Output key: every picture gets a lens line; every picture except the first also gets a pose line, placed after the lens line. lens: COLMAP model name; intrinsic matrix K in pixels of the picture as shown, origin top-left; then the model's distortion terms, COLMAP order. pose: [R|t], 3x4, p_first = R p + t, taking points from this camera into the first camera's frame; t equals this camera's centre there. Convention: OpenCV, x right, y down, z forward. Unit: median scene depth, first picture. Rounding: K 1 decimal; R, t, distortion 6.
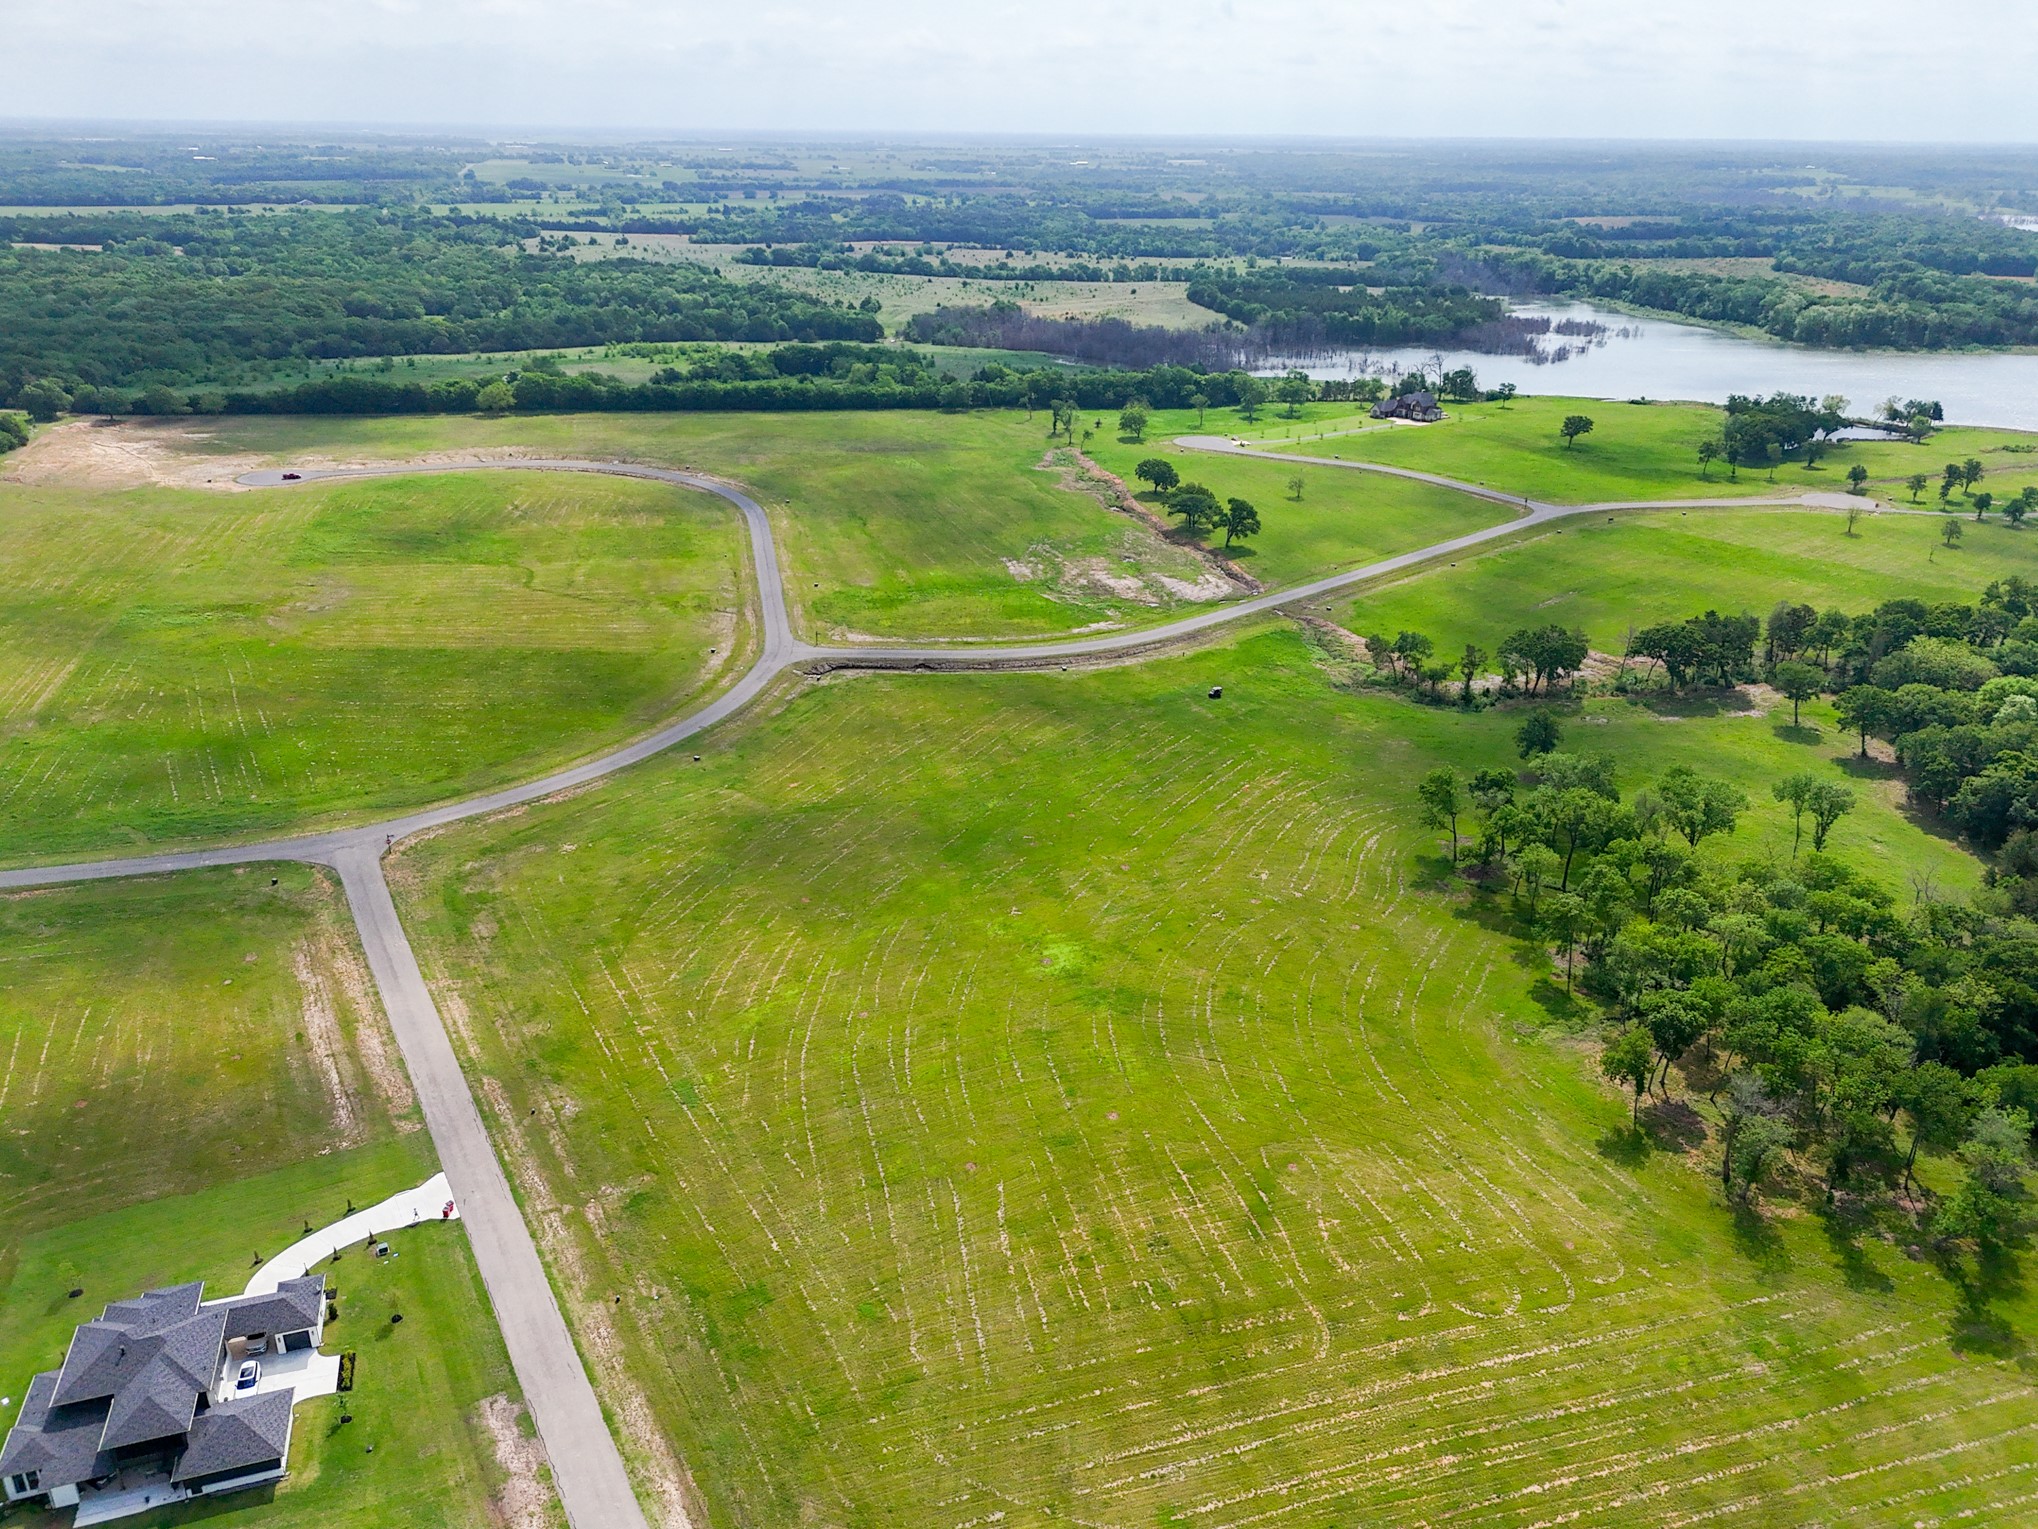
lens RADIAL K [[1498.7, 0, 1021.9], [0, 1498.7, 763.5], [0, 0, 1]] dist [0.063563, -0.061012]
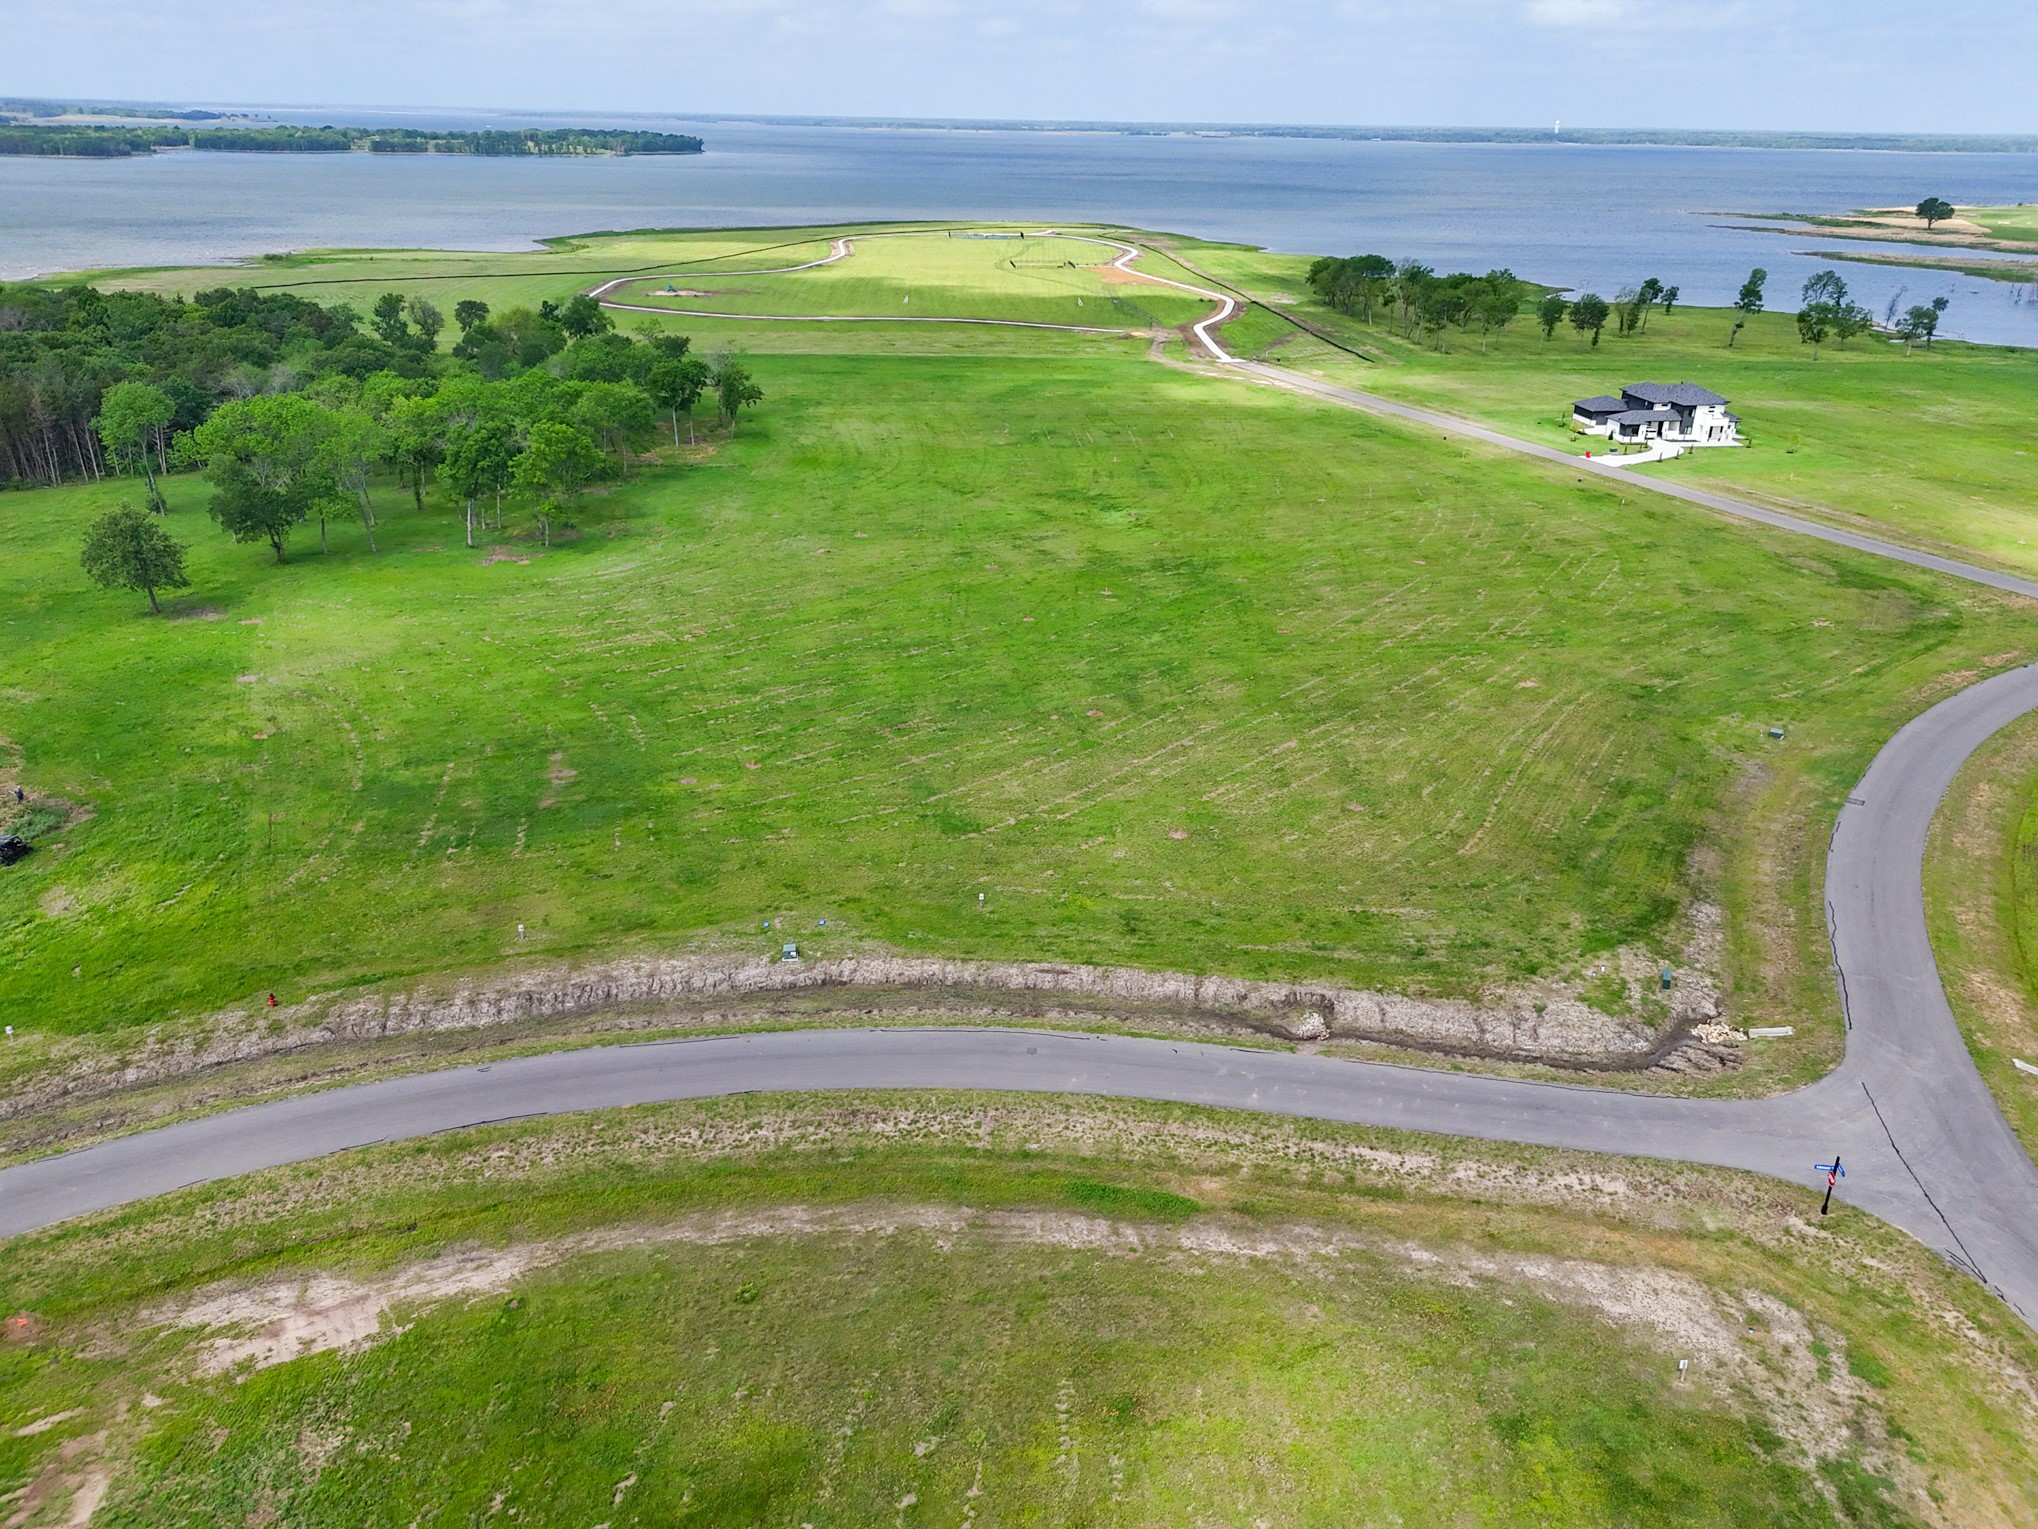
lens RADIAL K [[1506.2, 0, 1021.7], [0, 1506.2, 762.7], [0, 0, 1]] dist [0.047891, -0.046230]
pose [[-0.980401, -0.101524, 0.168842, -0.051147], [0.051164, 0.696395, 0.715832, -0.251997], [-0.190254, 0.710441, -0.677552, 1.007806]]
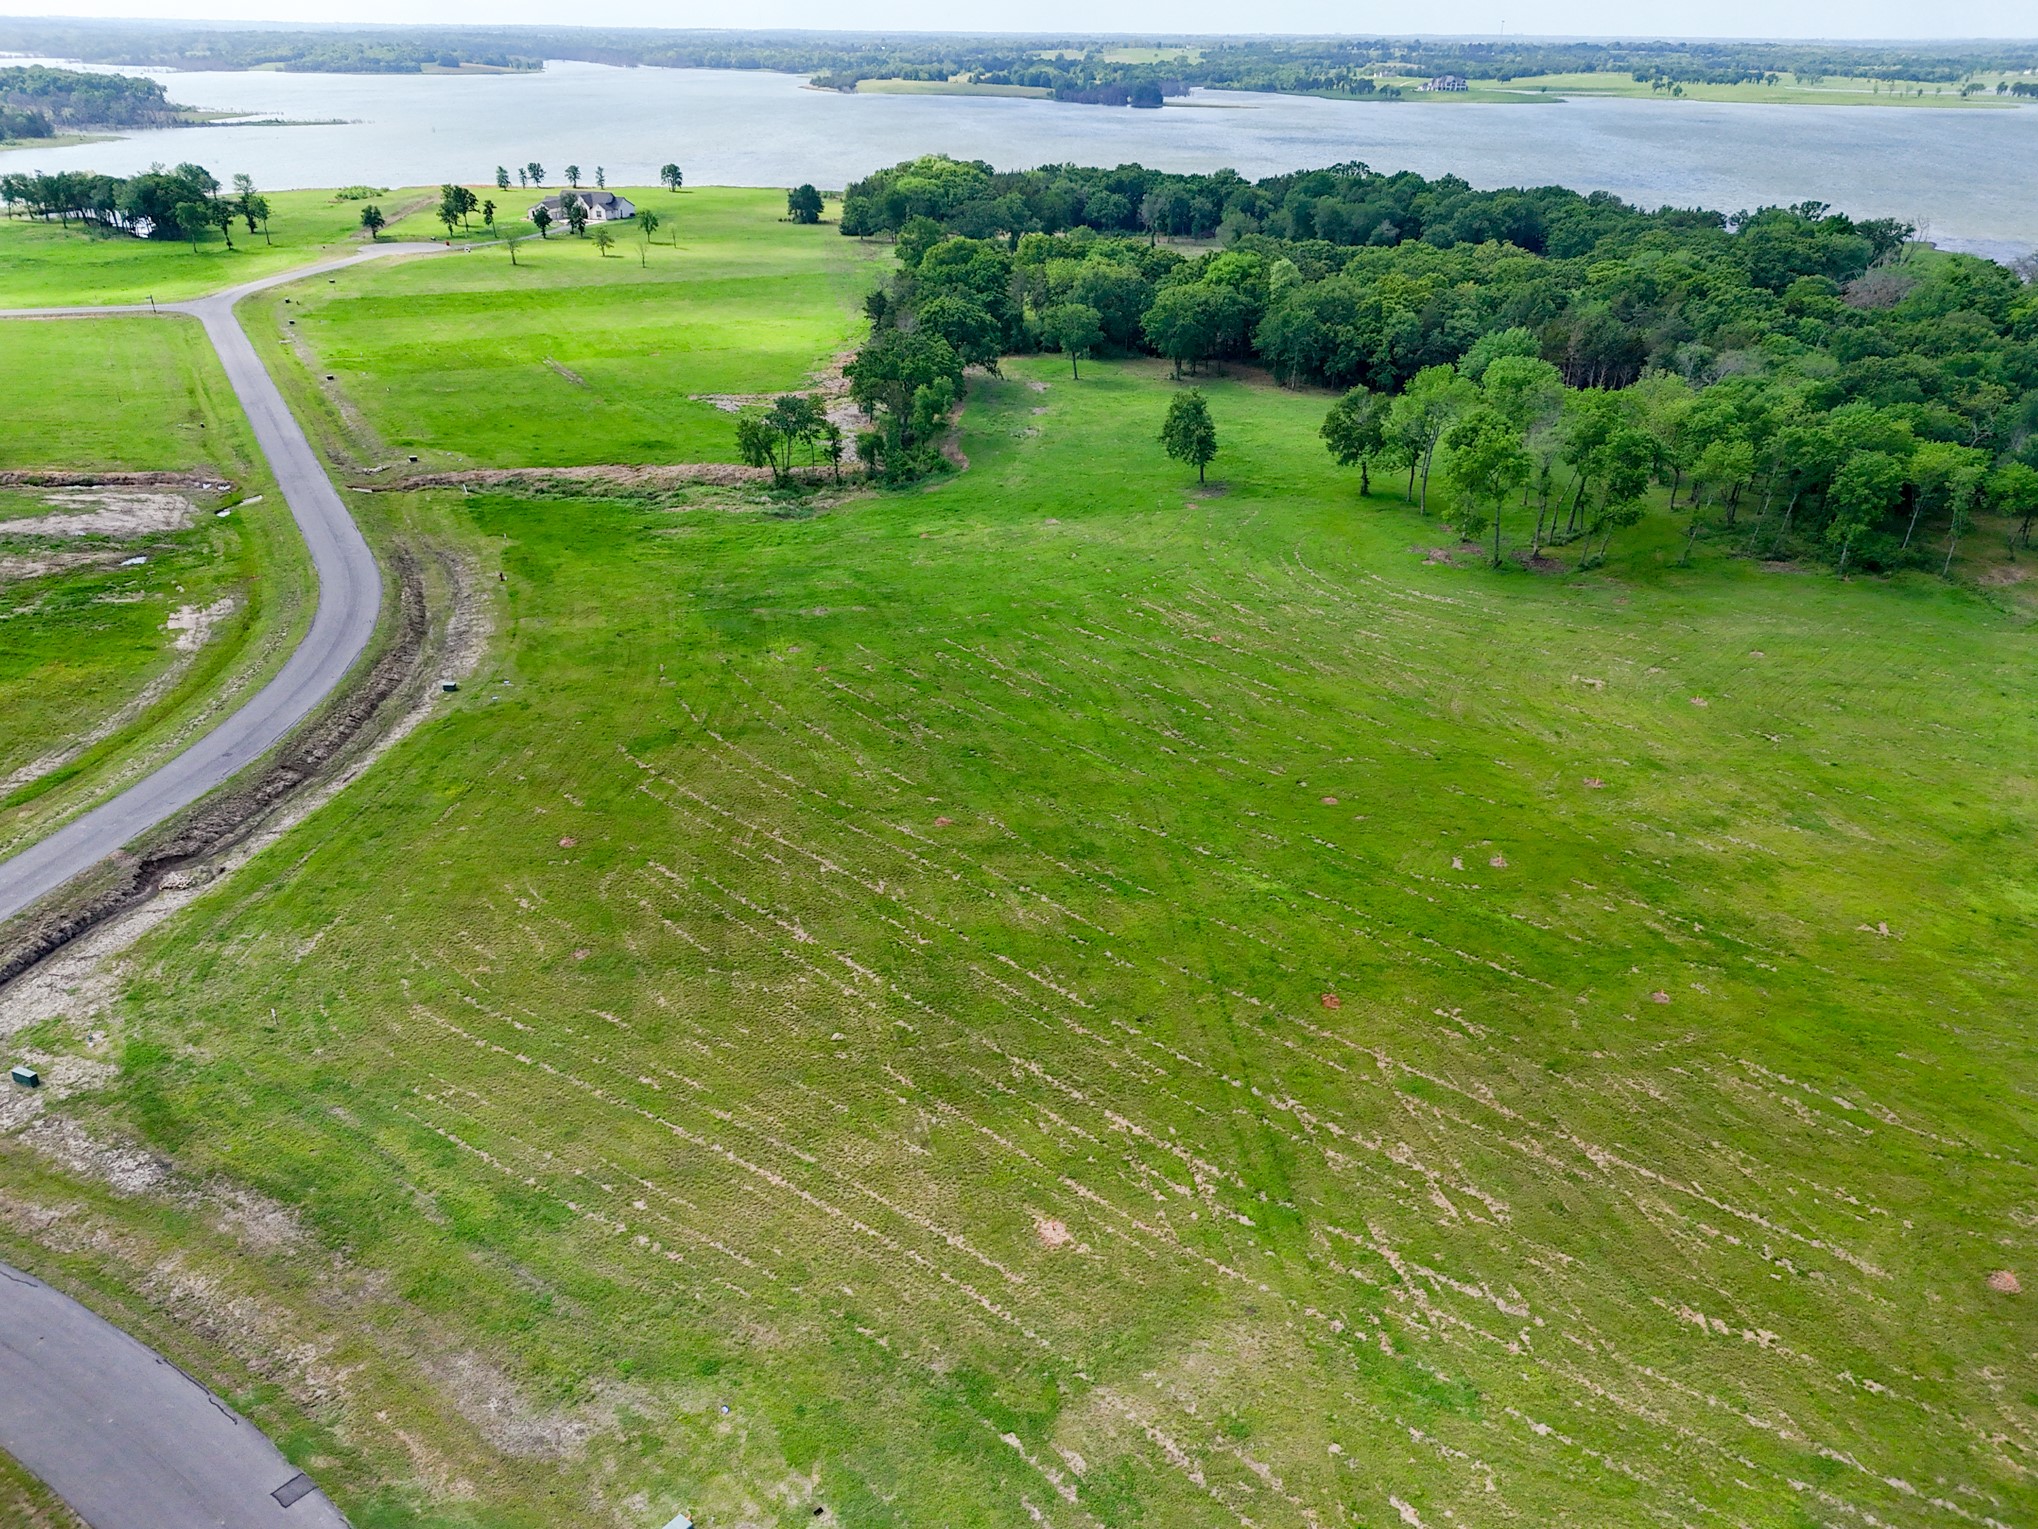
lens RADIAL K [[1503.0, 0, 1022.4], [0, 1503.0, 757.3], [0, 0, 1]] dist [0.048565, -0.039404]
pose [[0.229185, -0.428128, 0.874174, -0.249398], [0.373996, 0.867873, 0.326991, -0.104328], [-0.898666, 0.251997, 0.359022, 0.635876]]
